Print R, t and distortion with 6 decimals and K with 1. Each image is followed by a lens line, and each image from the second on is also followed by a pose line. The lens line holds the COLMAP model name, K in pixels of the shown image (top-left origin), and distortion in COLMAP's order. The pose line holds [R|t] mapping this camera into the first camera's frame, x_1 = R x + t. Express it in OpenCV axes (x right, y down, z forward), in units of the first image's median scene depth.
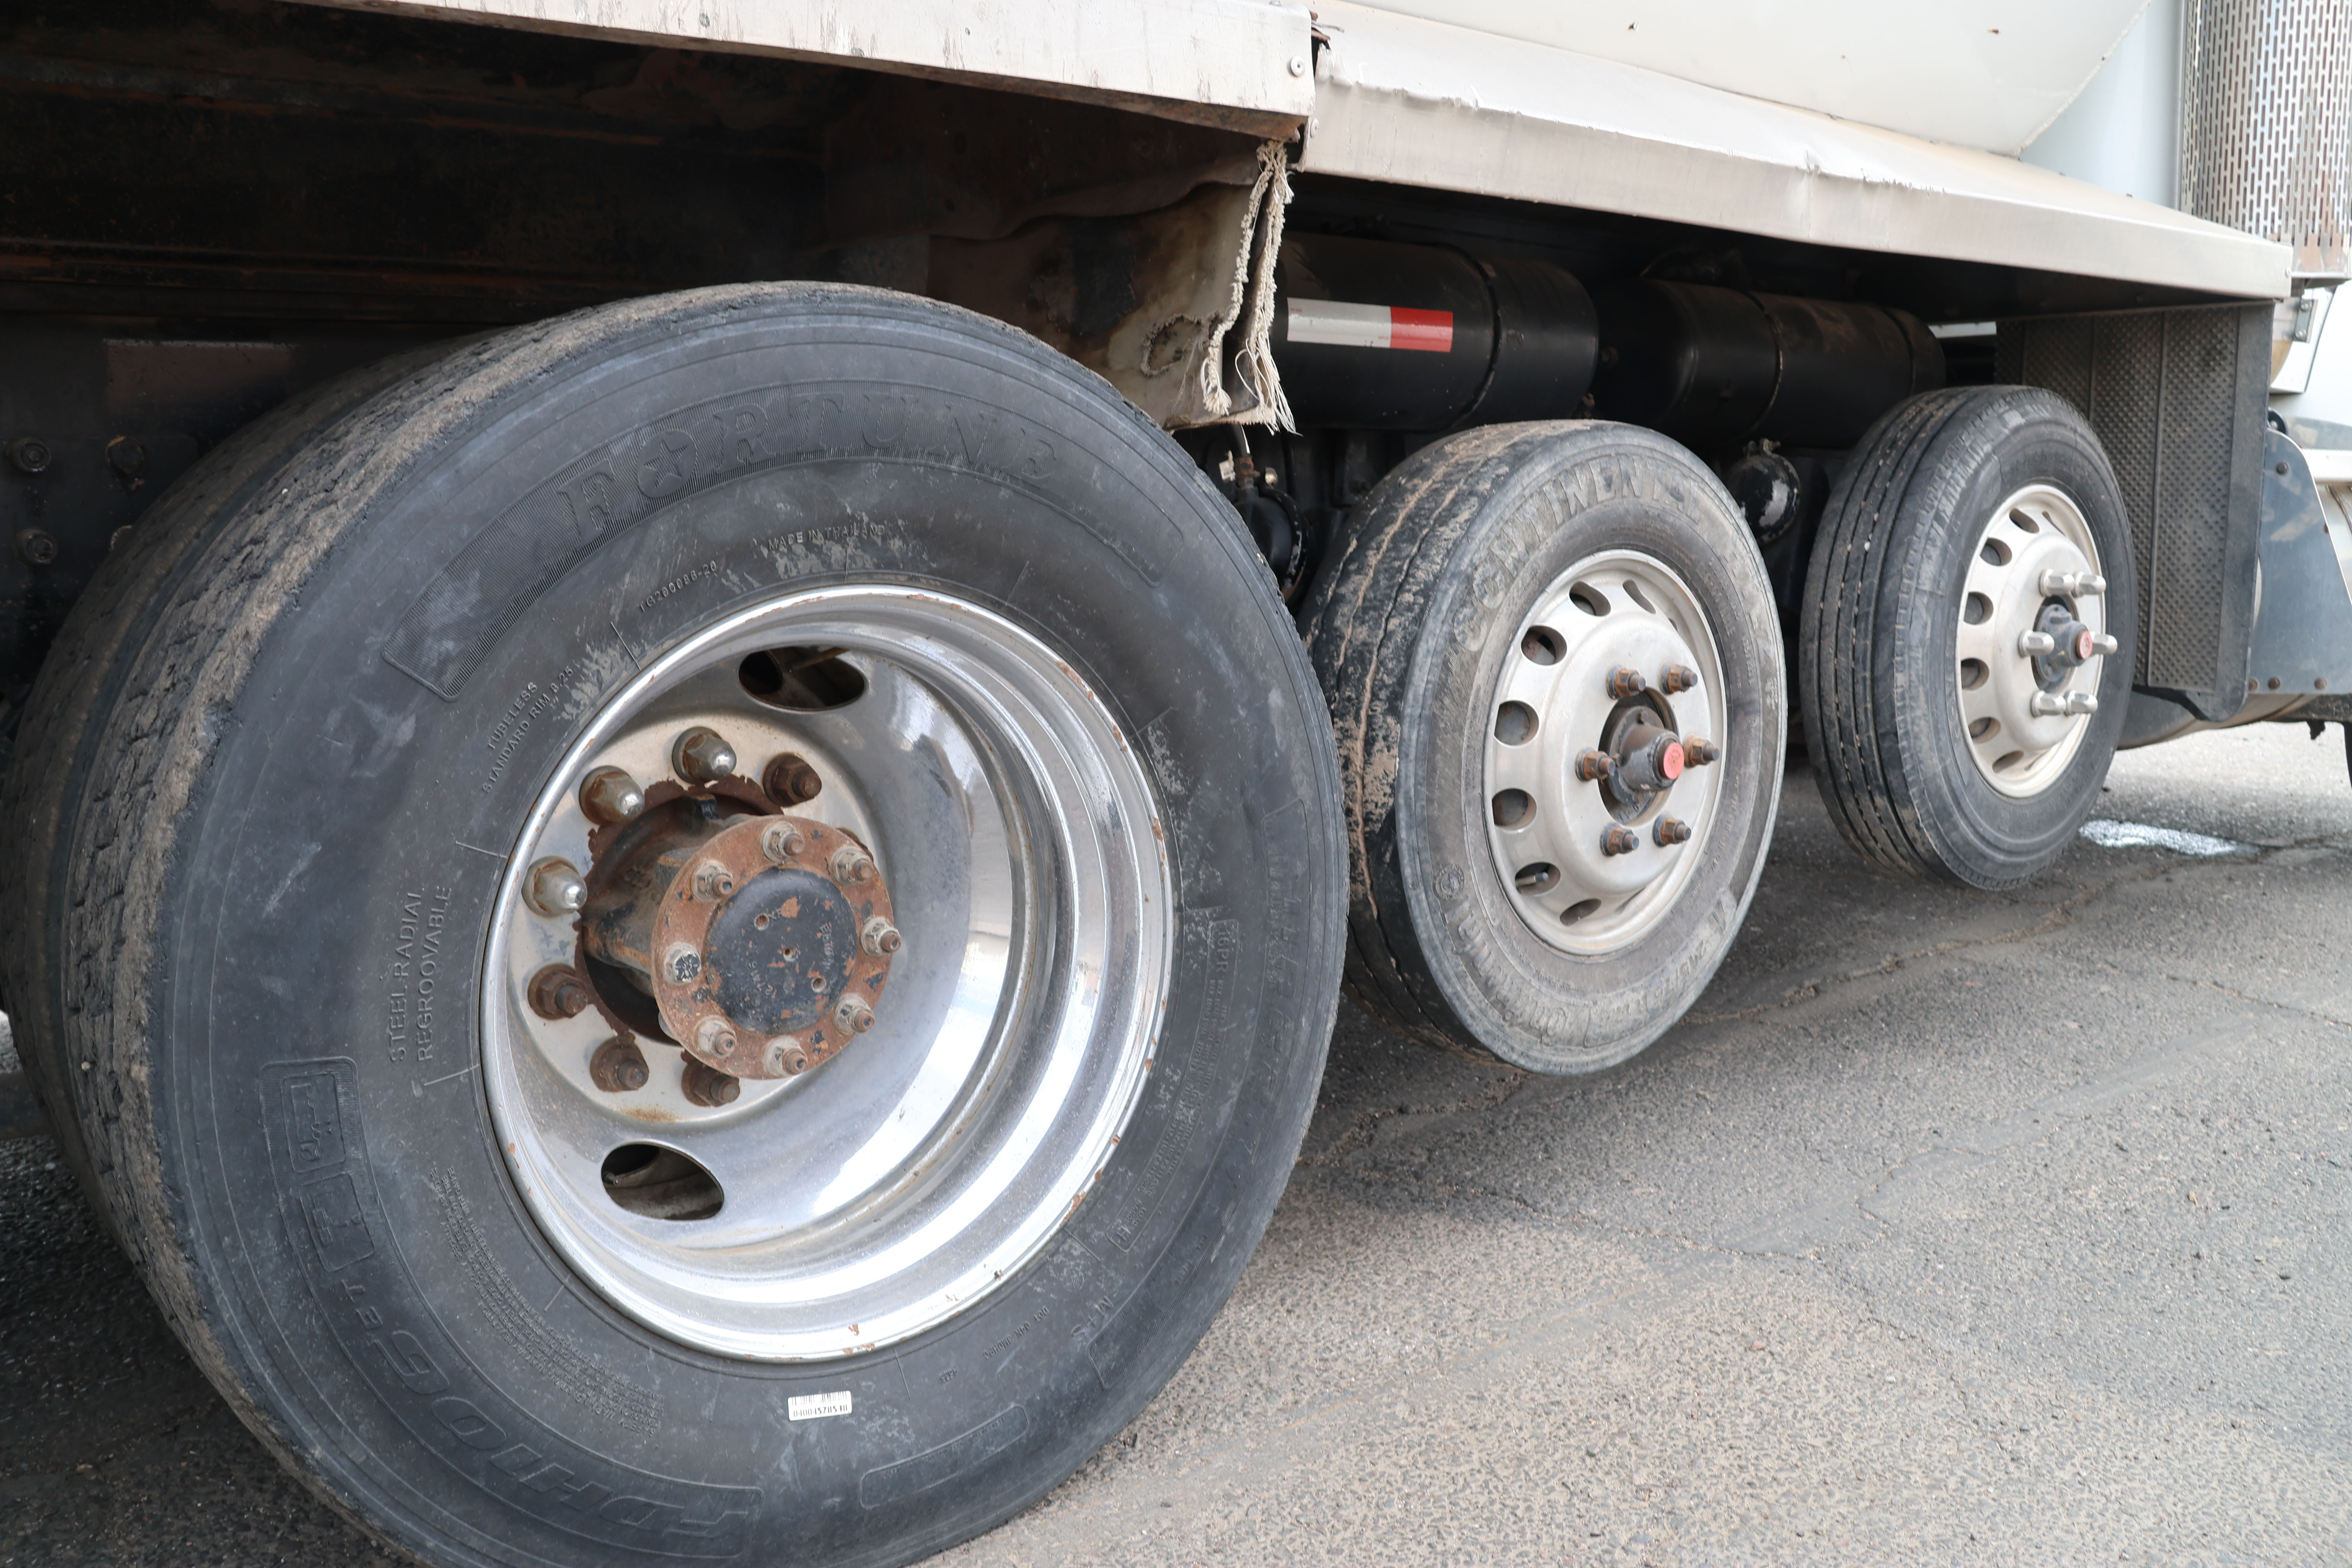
lens RADIAL K [[1977.9, 0, 1176.0], [0, 1977.9, 784.0], [0, 0, 1]] dist [-0.151608, 0.107083]
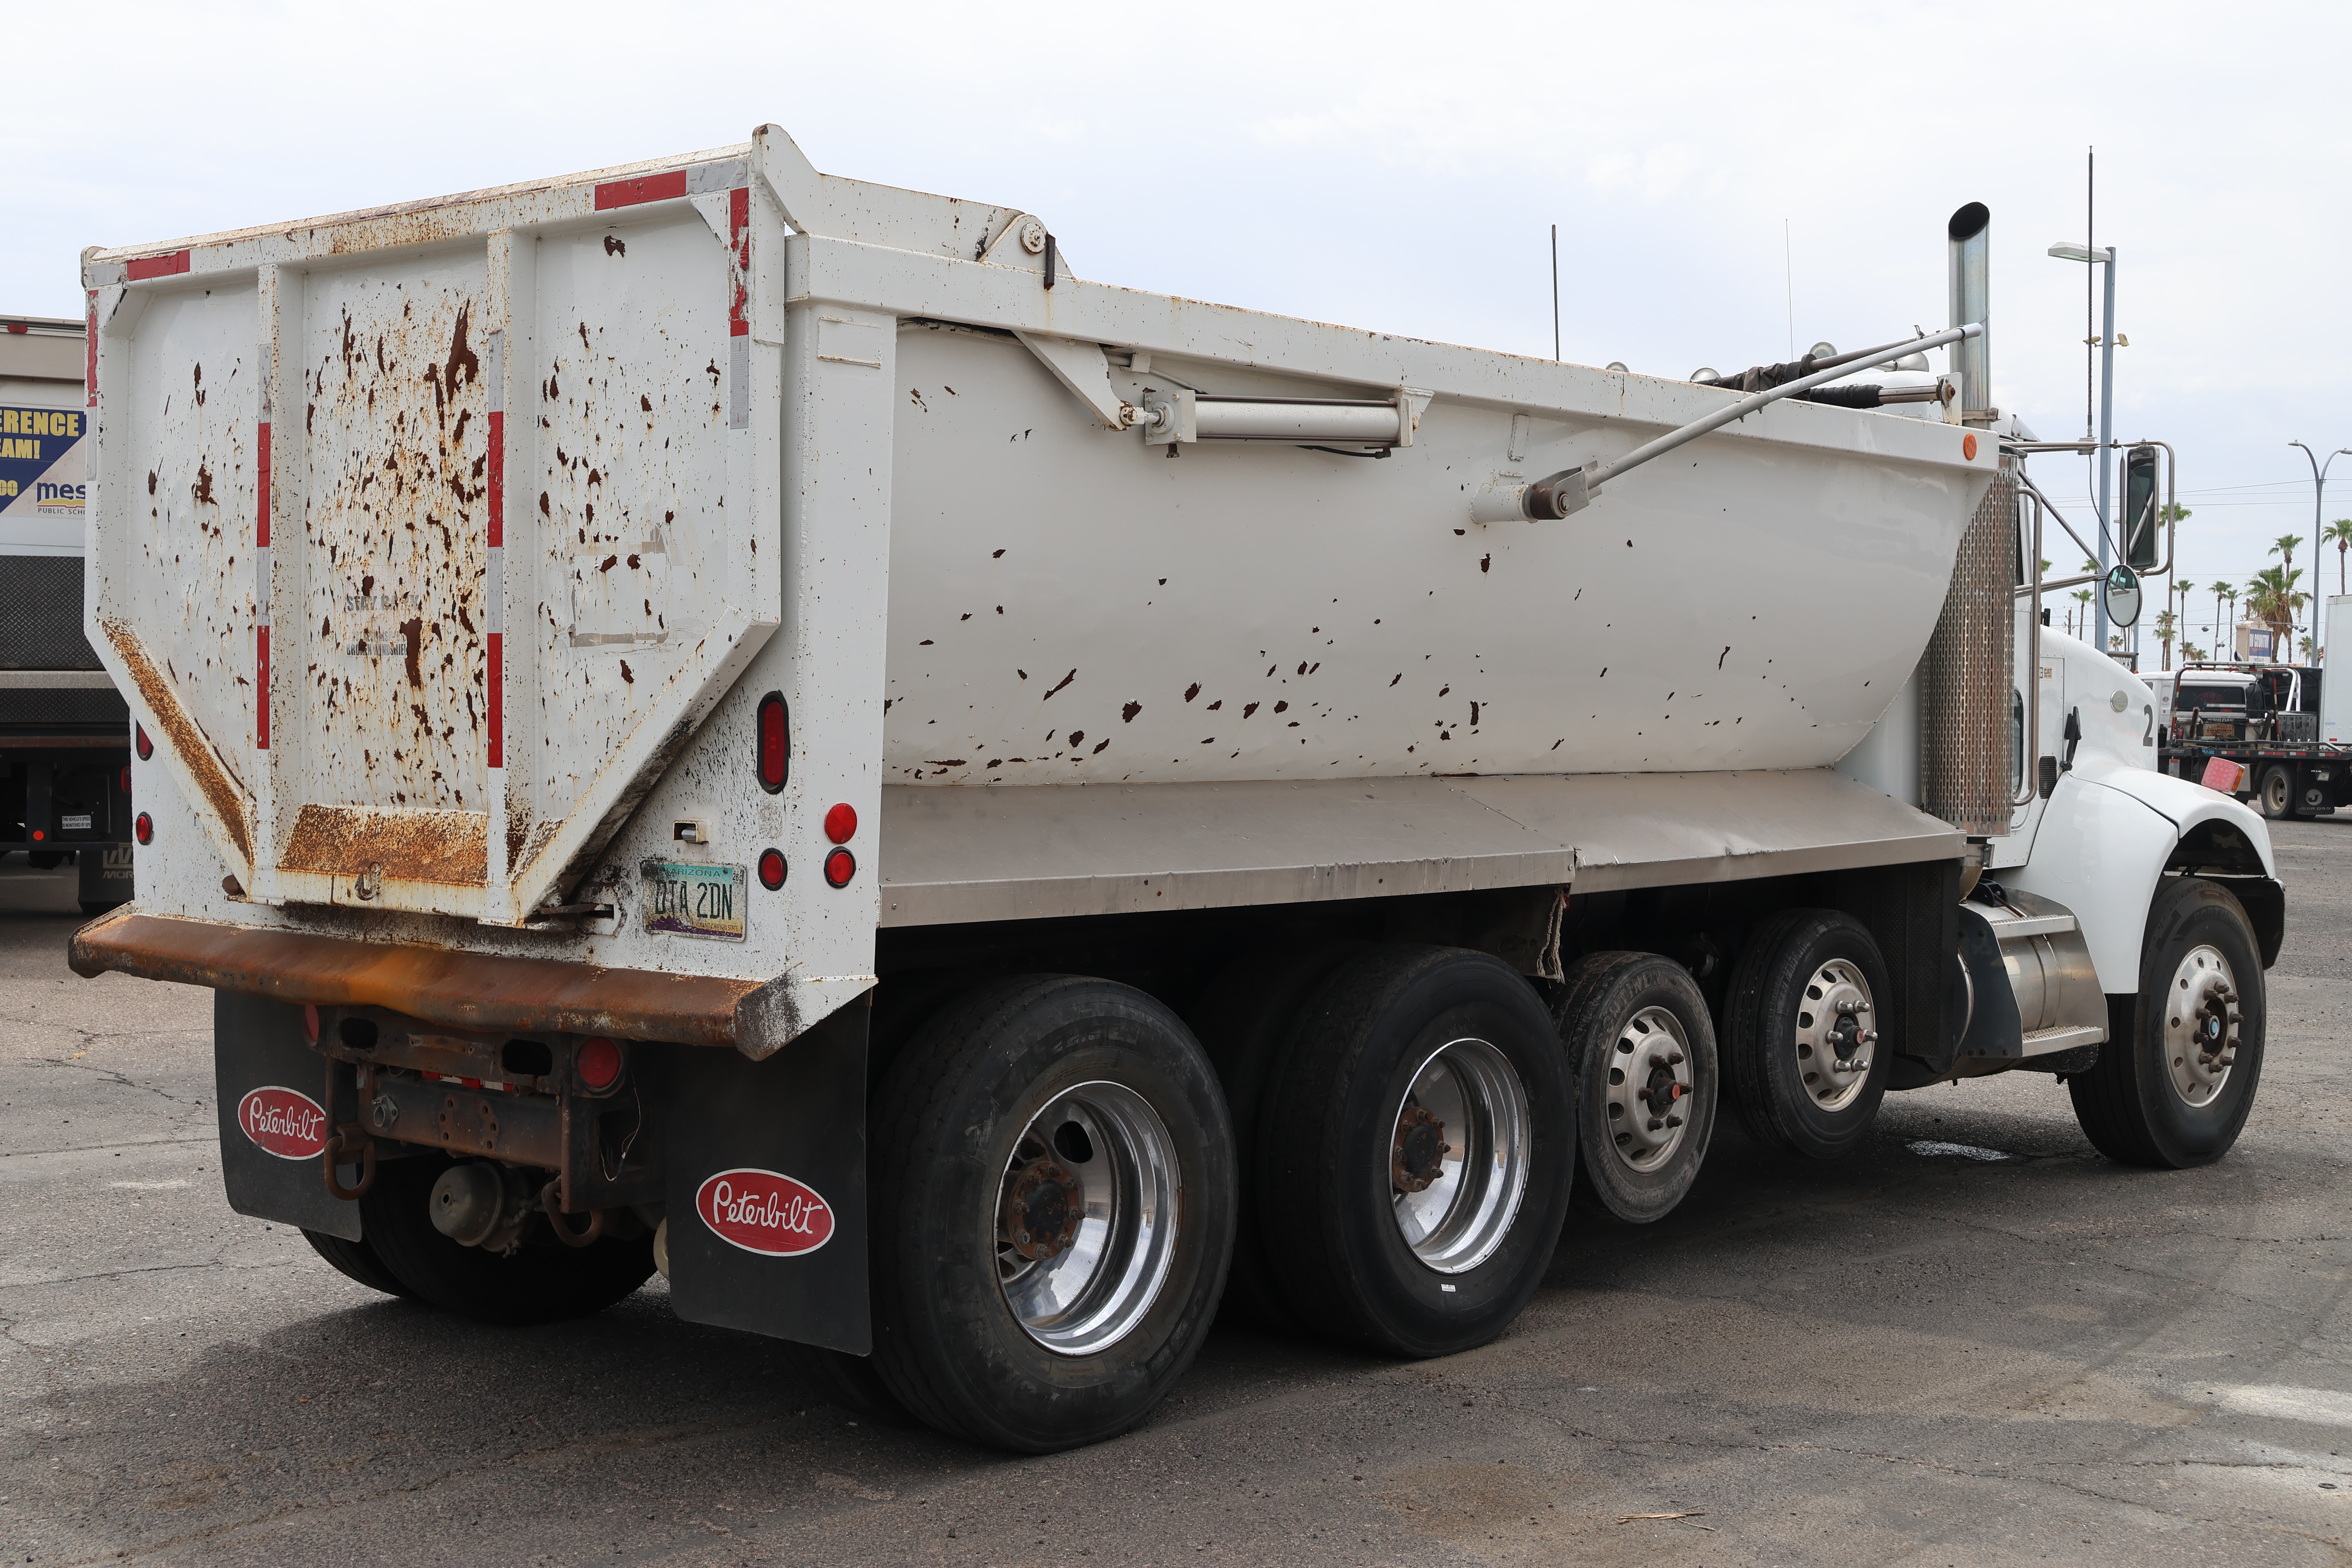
lens RADIAL K [[3045.0, 0, 1176.0], [0, 3045.0, 784.0], [0, 0, 1]] dist [0.011130, 0.458402]
pose [[0.989257, 0.013365, 0.145578, -0.891703], [0.004397, 0.992642, -0.121010, 0.062139], [-0.146124, 0.120350, 0.981918, -2.605491]]
